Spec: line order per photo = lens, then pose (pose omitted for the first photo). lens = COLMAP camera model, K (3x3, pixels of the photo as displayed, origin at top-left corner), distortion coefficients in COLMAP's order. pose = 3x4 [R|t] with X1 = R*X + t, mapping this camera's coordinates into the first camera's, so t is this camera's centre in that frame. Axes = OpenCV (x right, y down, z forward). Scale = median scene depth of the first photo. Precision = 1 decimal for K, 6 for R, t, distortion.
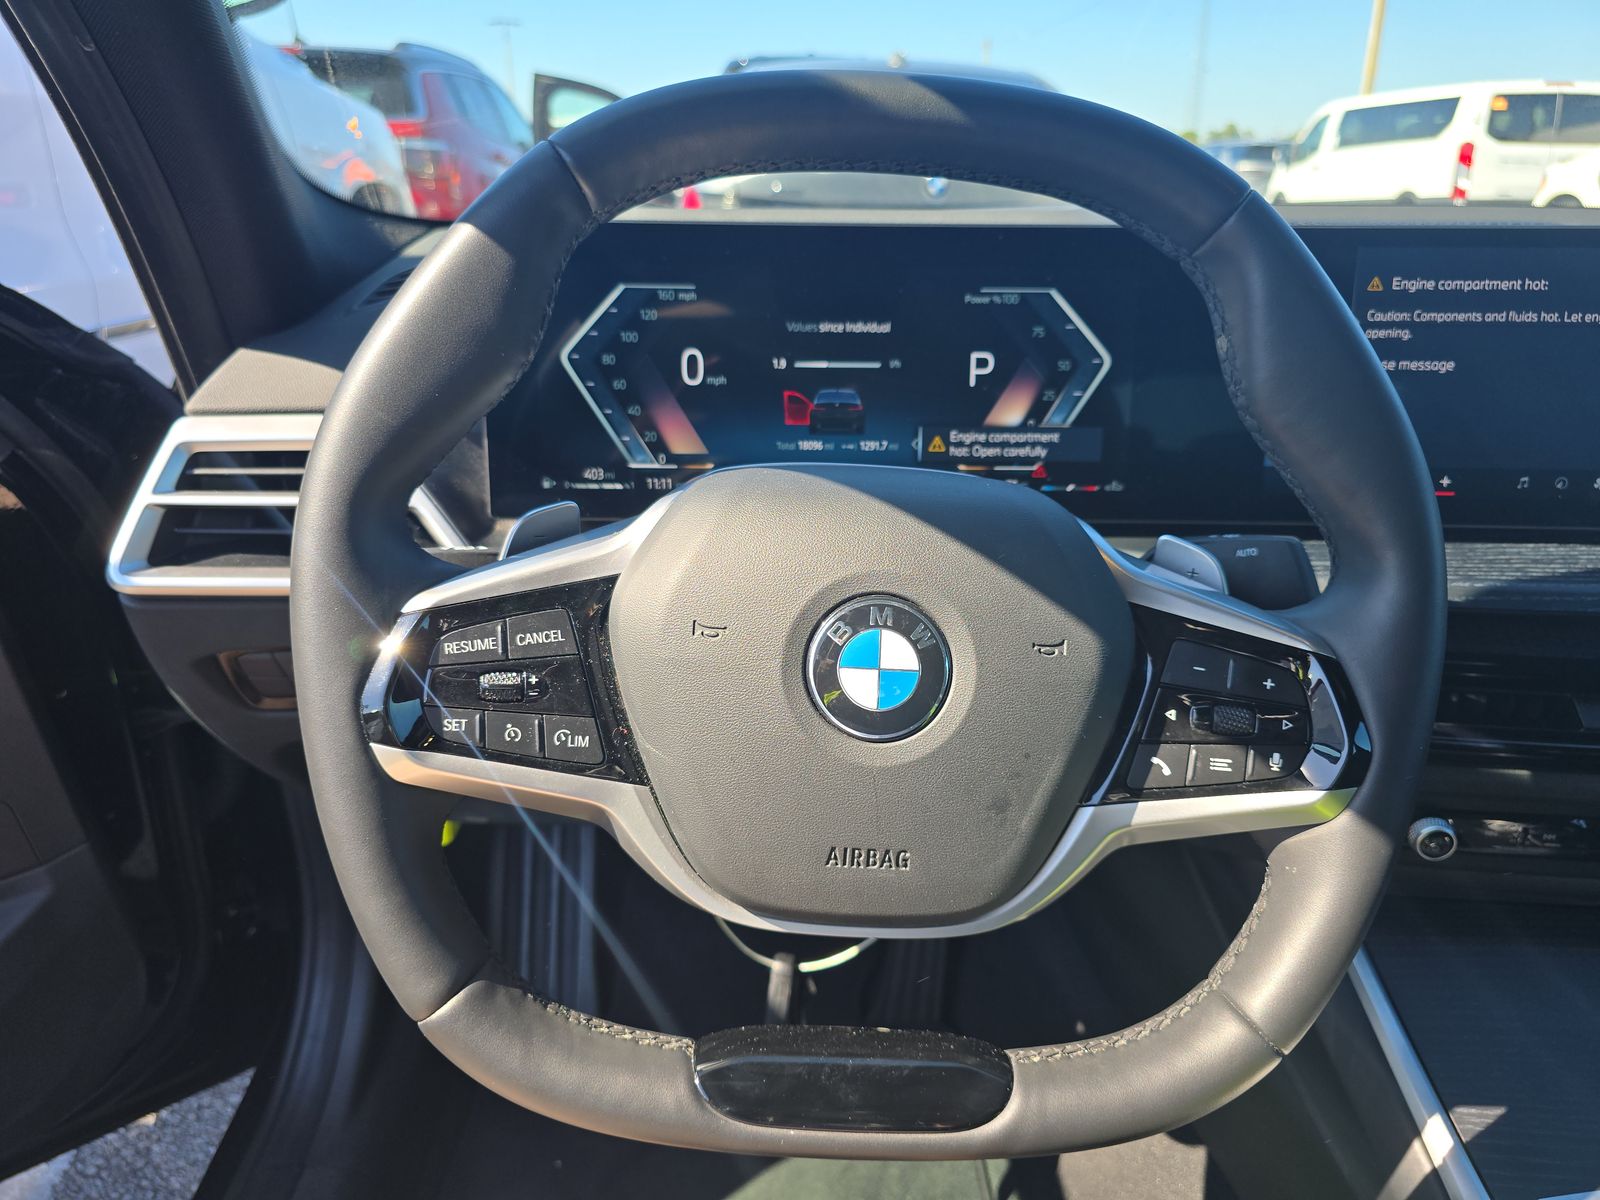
lens RADIAL K [[1065.9, 0, 800.0], [0, 1065.9, 600.0], [0, 0, 1]] dist [-0.000460, -0.026445]
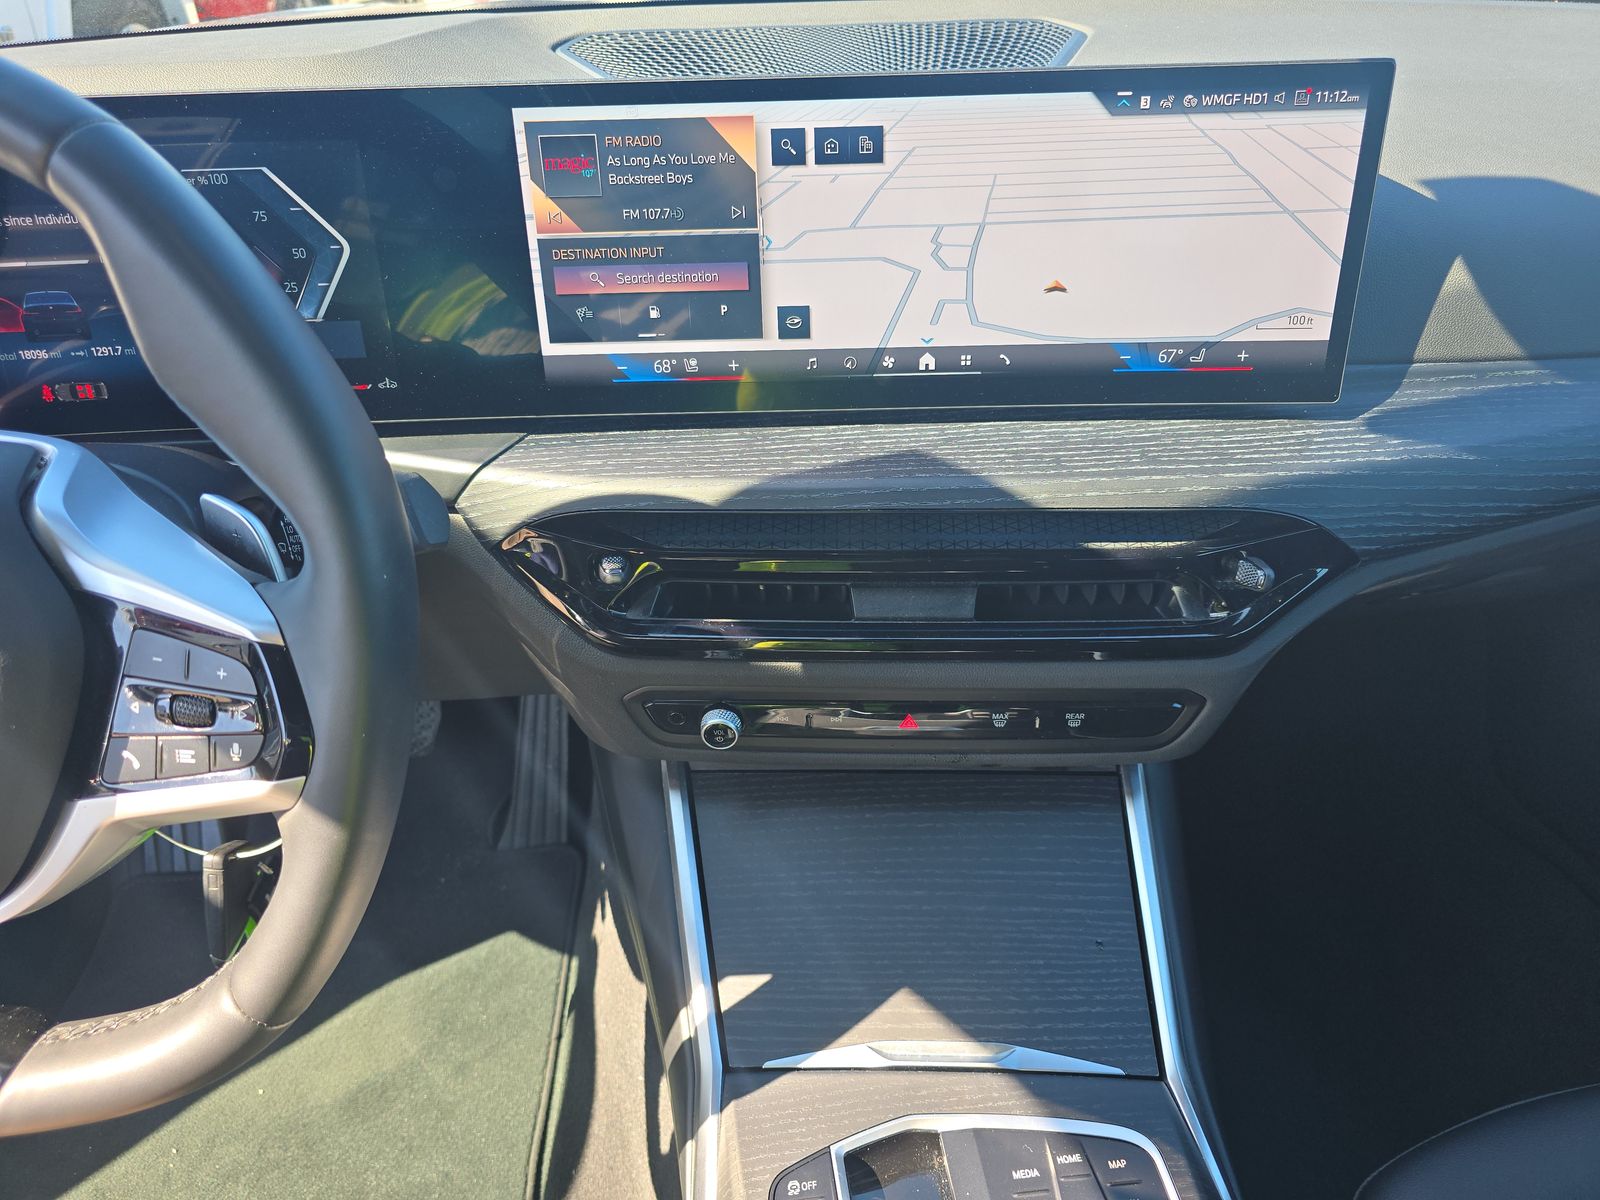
lens RADIAL K [[1065.9, 0, 800.0], [0, 1065.9, 600.0], [0, 0, 1]] dist [-0.000460, -0.026445]
pose [[0.994174, -0.060622, 0.089125, 0.571842], [0.040100, 0.975518, 0.216232, -0.111717], [-0.100051, -0.211399, 0.972266, 0.022720]]
